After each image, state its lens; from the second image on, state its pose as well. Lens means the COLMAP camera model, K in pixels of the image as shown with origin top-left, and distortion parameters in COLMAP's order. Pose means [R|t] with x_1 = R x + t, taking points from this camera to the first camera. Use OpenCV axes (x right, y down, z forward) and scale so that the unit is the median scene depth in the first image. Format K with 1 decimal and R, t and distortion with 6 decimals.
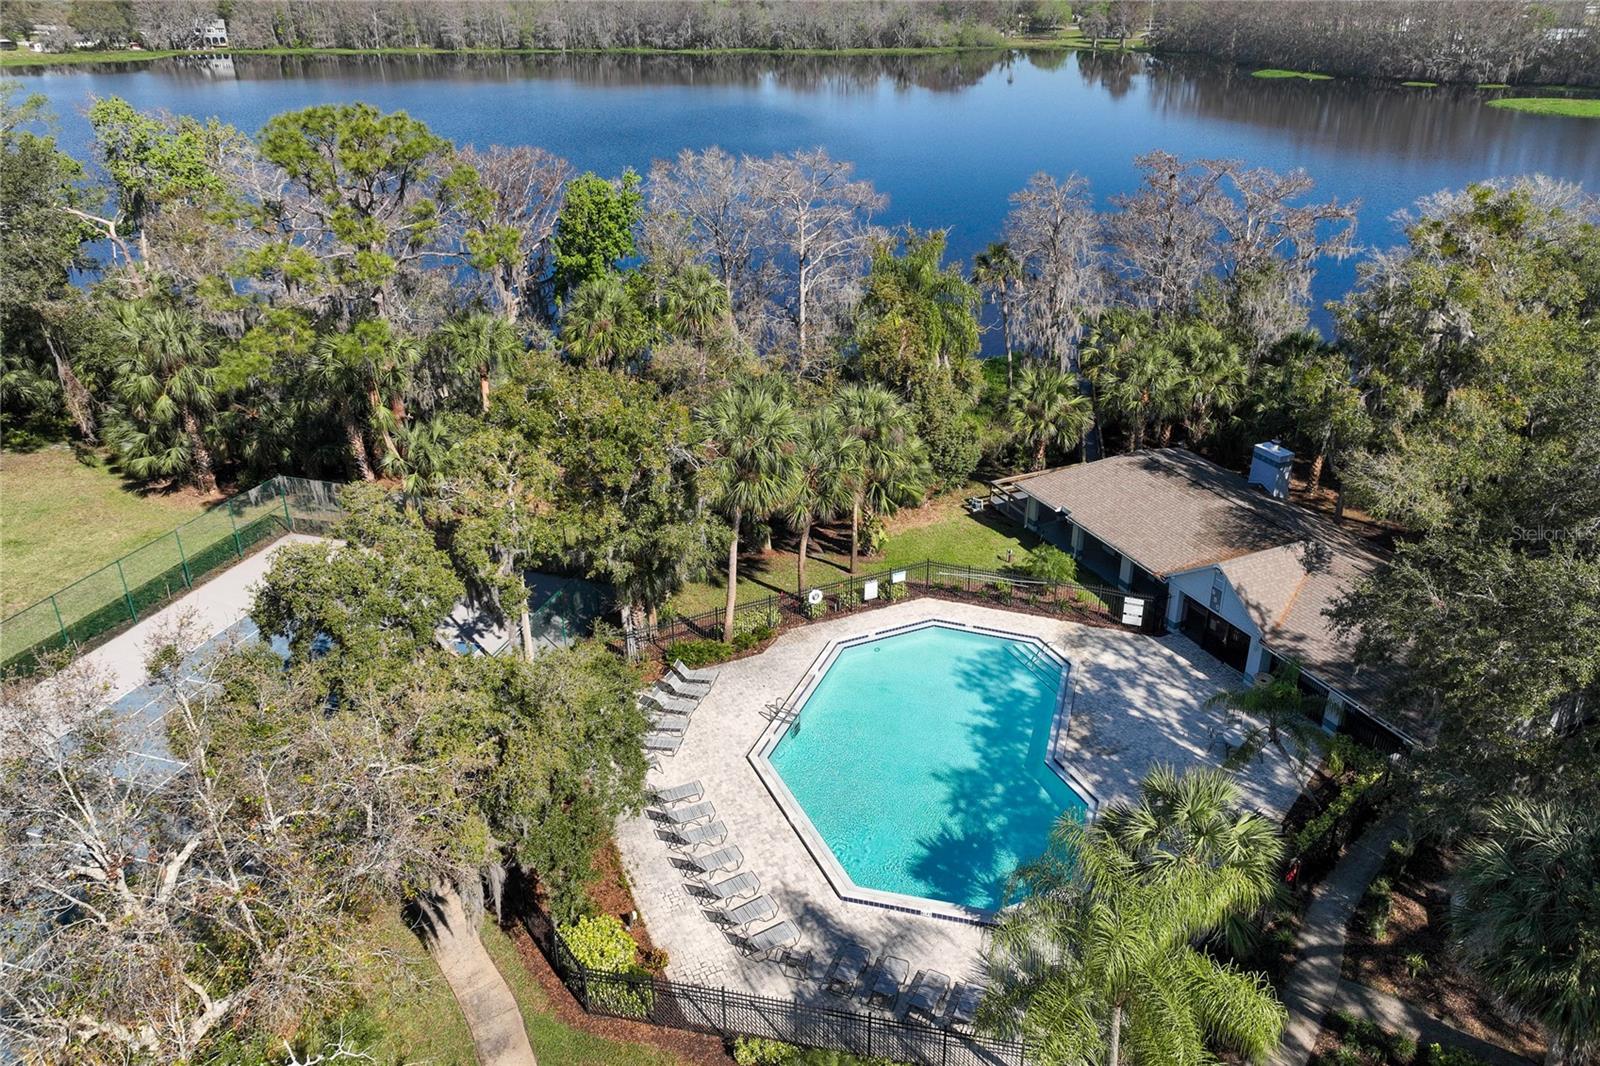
lens RADIAL K [[1086.5, 0, 800.0], [0, 1086.5, 533.0], [0, 0, 1]] dist [-0.002630, -0.001771]
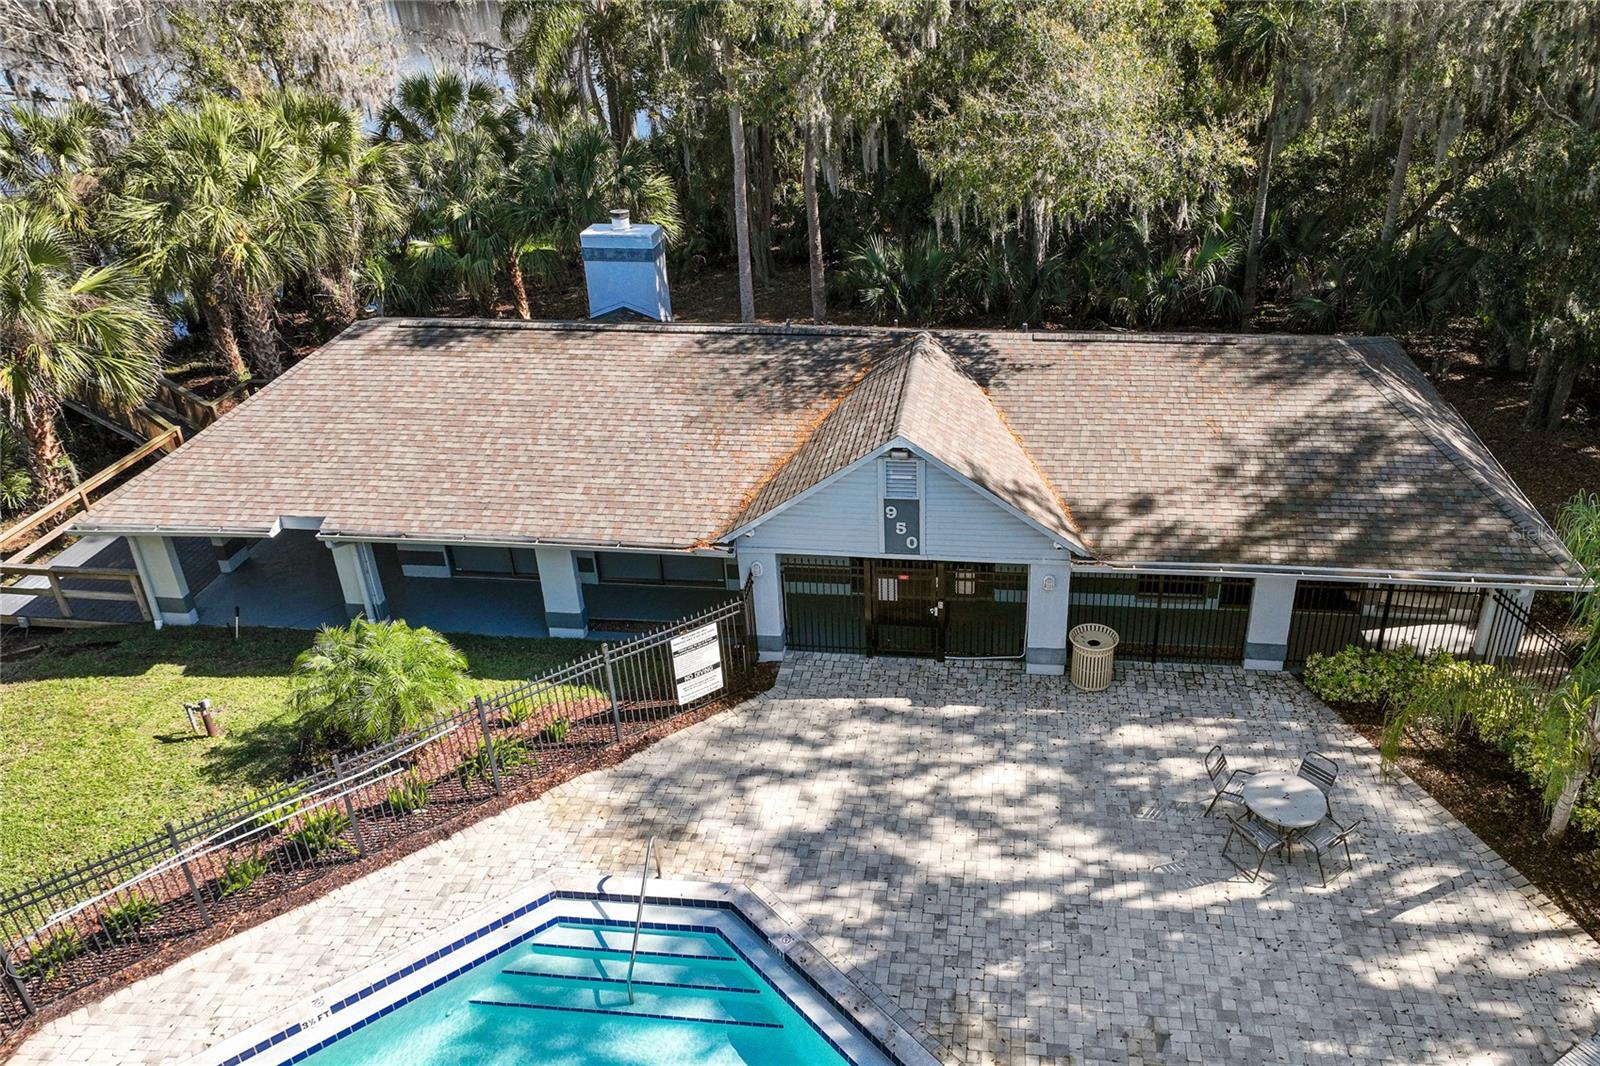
lens RADIAL K [[1086.5, 0, 800.0], [0, 1086.5, 533.0], [0, 0, 1]] dist [-0.002630, -0.001771]
pose [[0.476103, -0.373194, 0.796274, 0.047135], [0.389187, 0.901401, 0.189764, -0.021577], [-0.788581, 0.219552, 0.574402, 0.738074]]
